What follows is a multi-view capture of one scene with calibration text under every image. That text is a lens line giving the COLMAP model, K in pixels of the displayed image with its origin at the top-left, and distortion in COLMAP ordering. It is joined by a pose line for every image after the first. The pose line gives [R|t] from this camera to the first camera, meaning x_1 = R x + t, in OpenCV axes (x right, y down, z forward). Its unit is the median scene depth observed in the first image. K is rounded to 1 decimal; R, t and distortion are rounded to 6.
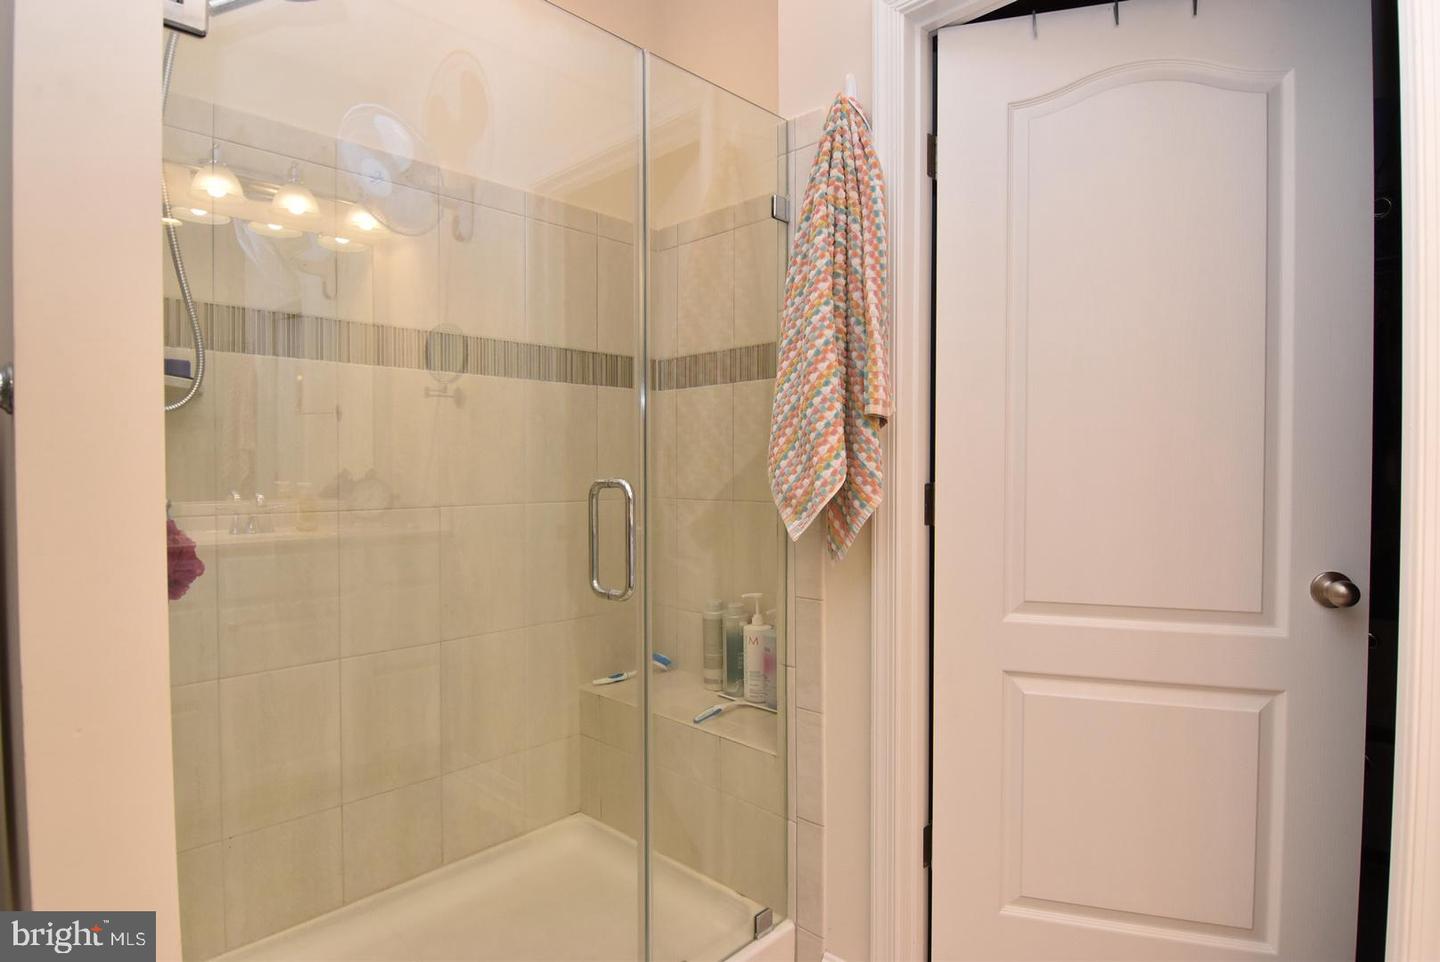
lens RADIAL K [[771.3, 0, 723.3], [0, 771.3, 480.2], [0, 0, 1]] dist [-0.003532, -0.010452]
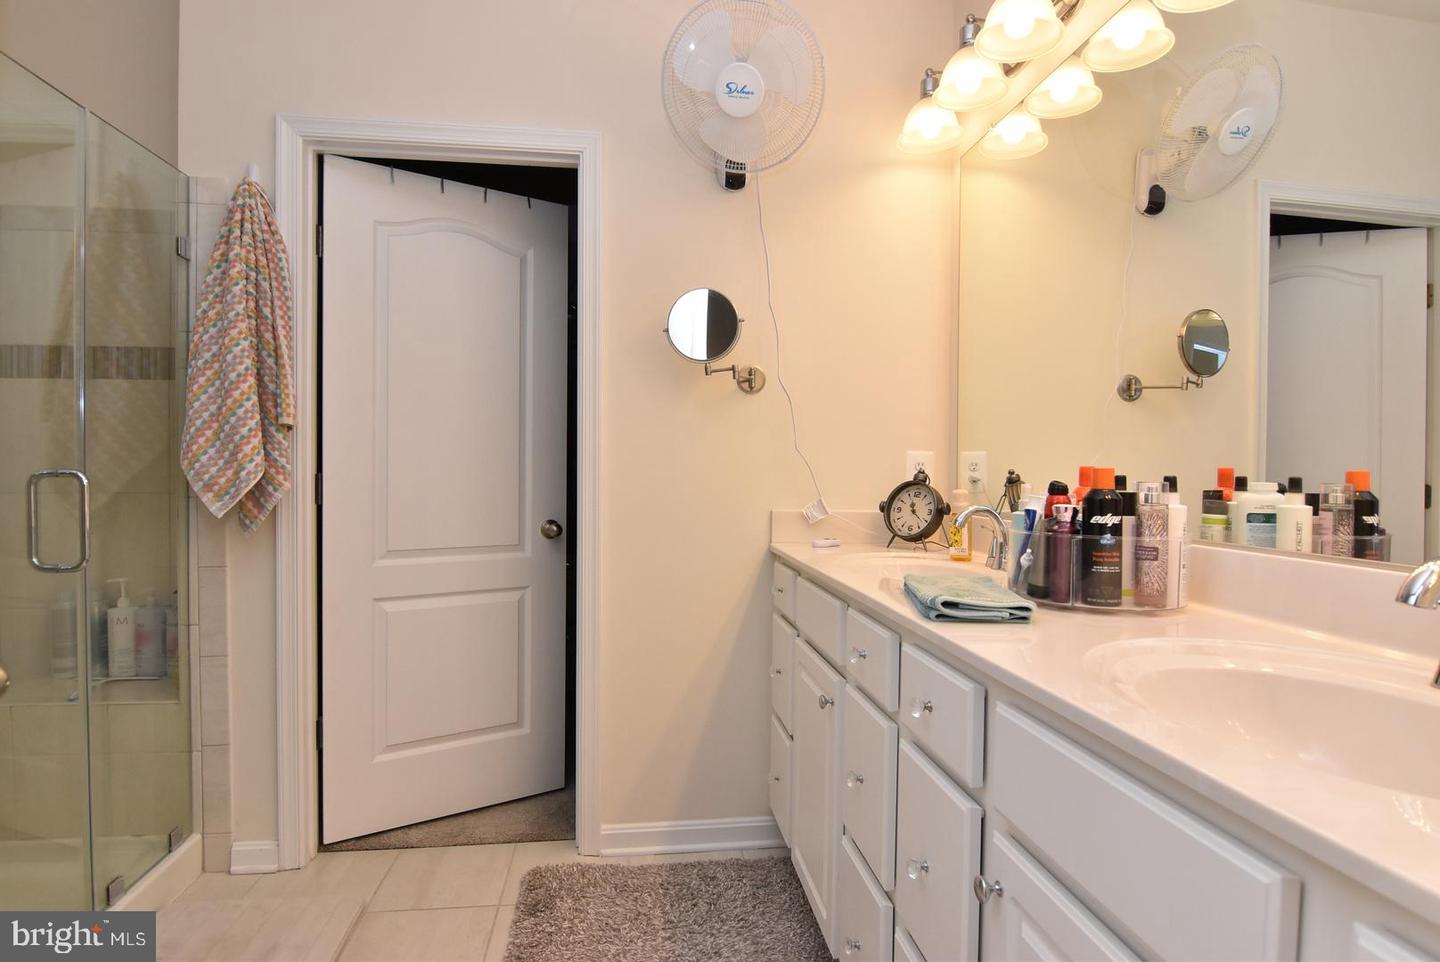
lens RADIAL K [[771.3, 0, 721.0], [0, 771.3, 480.1], [0, 0, 1]] dist [-0.003532, -0.010452]
pose [[0.624287, -0.006899, 0.781164, -0.387874], [0.007069, 0.999970, 0.003182, 0.017062], [-0.781163, 0.003535, 0.624317, -0.468930]]
